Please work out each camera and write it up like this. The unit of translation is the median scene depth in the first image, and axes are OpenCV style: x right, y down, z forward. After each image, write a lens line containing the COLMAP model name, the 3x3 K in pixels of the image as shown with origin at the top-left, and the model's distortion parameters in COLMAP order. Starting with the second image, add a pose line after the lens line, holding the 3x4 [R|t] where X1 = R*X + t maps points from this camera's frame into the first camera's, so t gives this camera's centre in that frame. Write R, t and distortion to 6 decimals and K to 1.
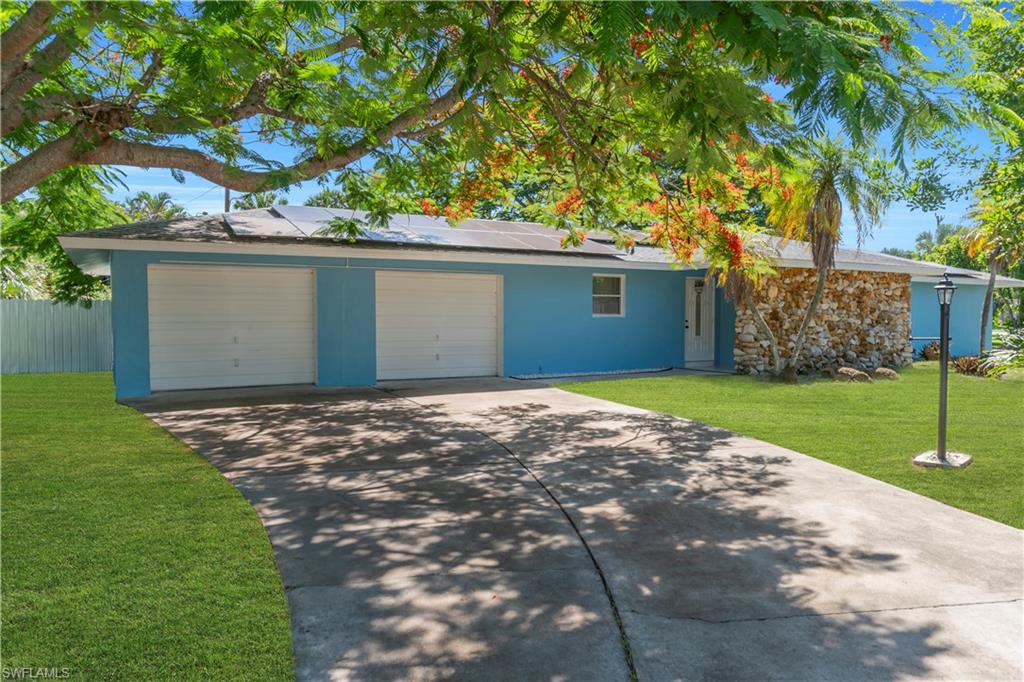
lens RADIAL K [[699.5, 0, 518.0], [0, 699.5, 341.1], [0, 0, 1]] dist [0.008047, 0.002690]
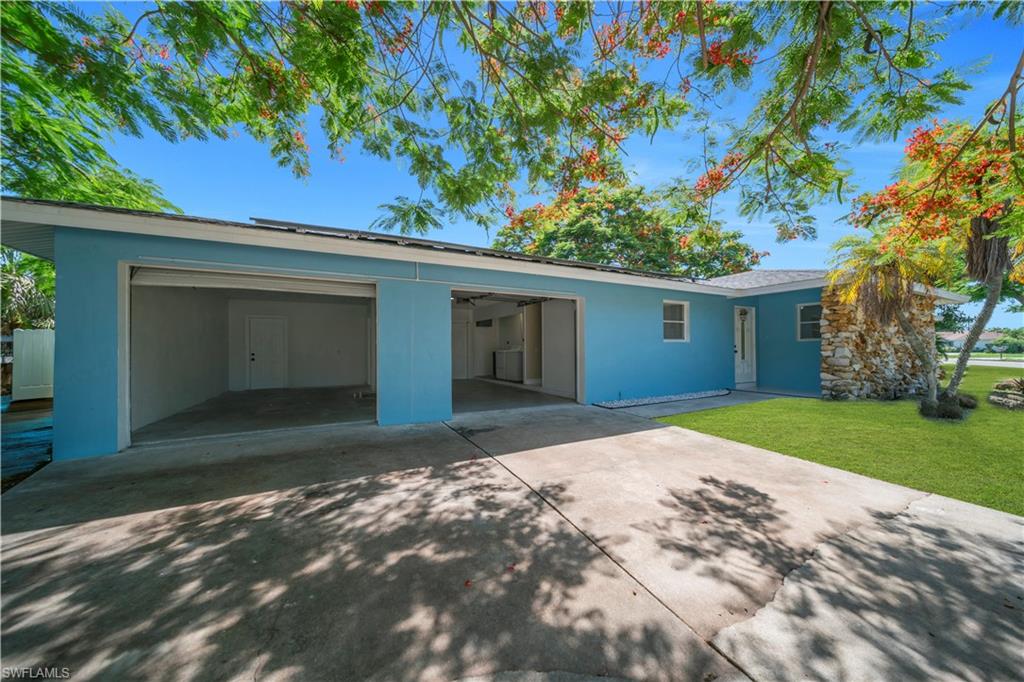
lens RADIAL K [[353.2, 0, 512.6], [0, 353.2, 343.9], [0, 0, 1]] dist [0.000150, -0.000860]
pose [[0.999393, -0.006771, -0.034174, -0.095118], [0.005002, 0.998656, -0.051589, -0.005818], [0.034477, 0.051387, 0.998083, 0.470891]]
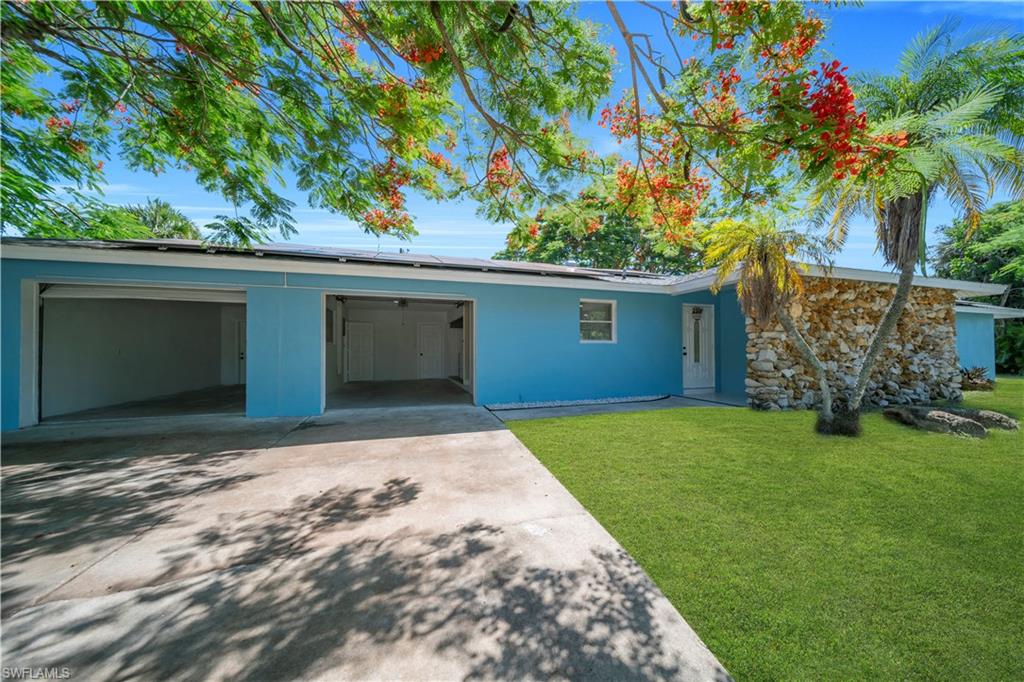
lens RADIAL K [[353.2, 0, 512.7], [0, 353.2, 346.2], [0, 0, 1]] dist [0.000150, -0.000860]
pose [[0.976808, -0.005105, -0.214055, 0.118775], [-0.005530, 0.998781, -0.049058, -0.005323], [0.214044, 0.049104, 0.975589, 0.494558]]
